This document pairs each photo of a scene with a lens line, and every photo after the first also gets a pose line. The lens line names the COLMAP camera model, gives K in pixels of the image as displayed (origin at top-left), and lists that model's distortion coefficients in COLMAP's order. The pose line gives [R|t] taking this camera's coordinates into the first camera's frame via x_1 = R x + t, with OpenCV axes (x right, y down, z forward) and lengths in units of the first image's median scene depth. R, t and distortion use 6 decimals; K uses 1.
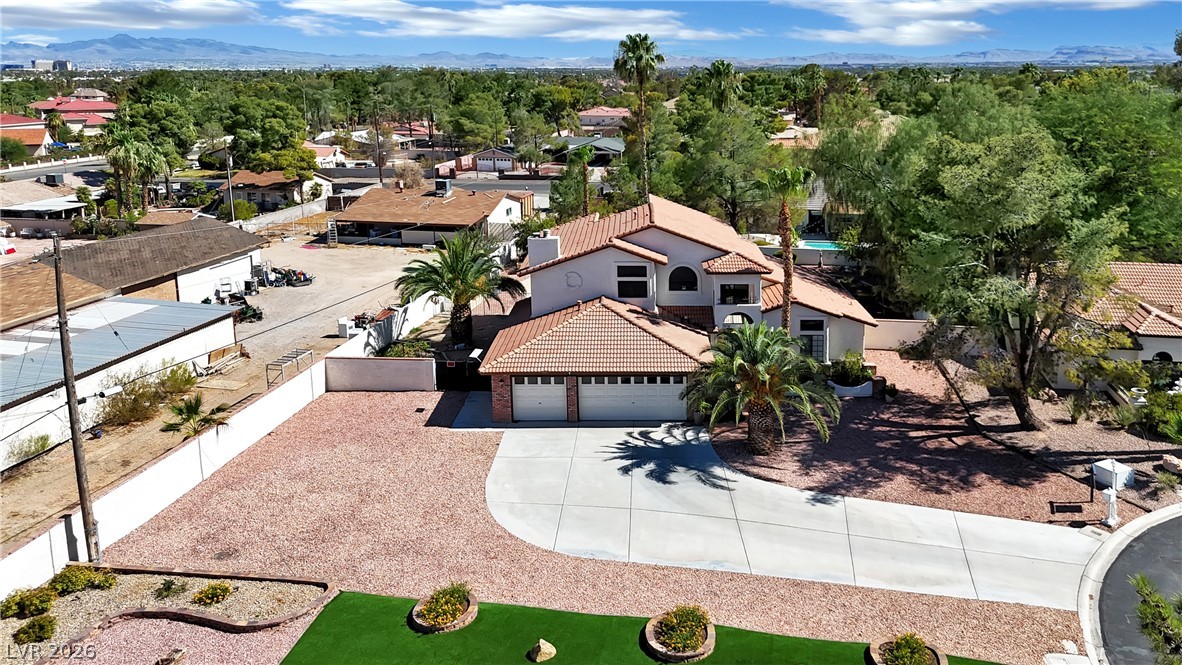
lens RADIAL K [[904.8, 0, 591.0], [0, 904.8, 332.5], [0, 0, 1]] dist [0.024716, 0.002202]
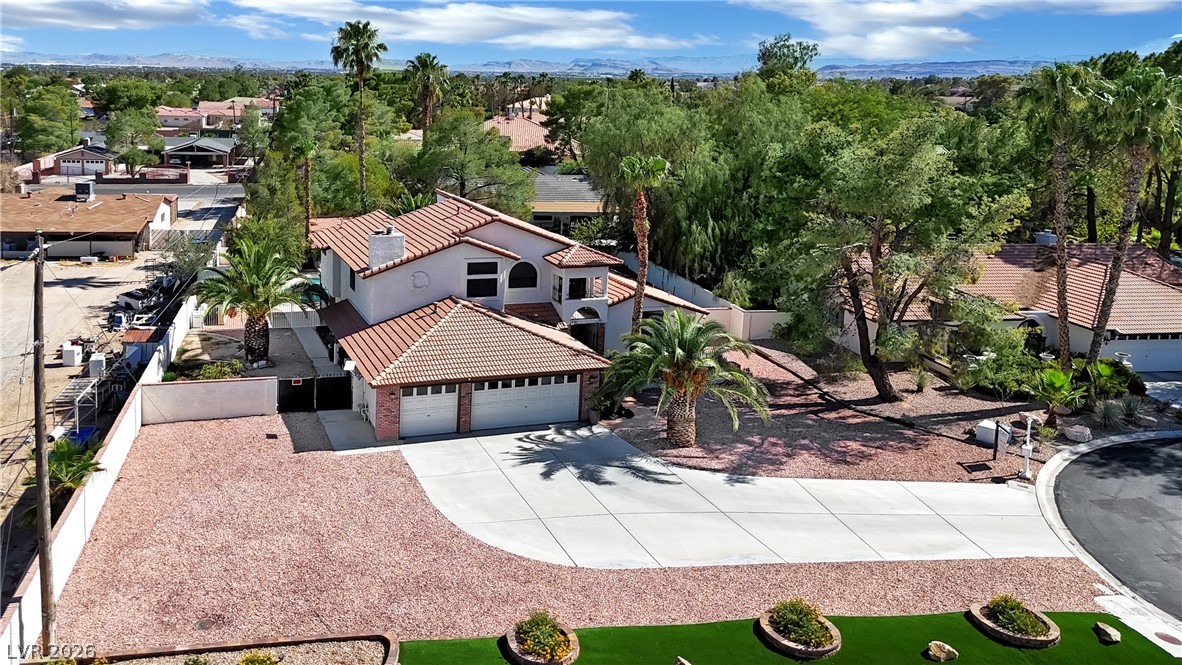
lens RADIAL K [[912.6, 0, 591.0], [0, 912.6, 332.5], [0, 0, 1]] dist [0.067386, -0.055372]
pose [[0.962631, -0.070326, 0.261525, -0.197502], [0.068307, 0.997523, 0.016811, -0.021312], [-0.262059, 0.001682, 0.965050, 0.022973]]
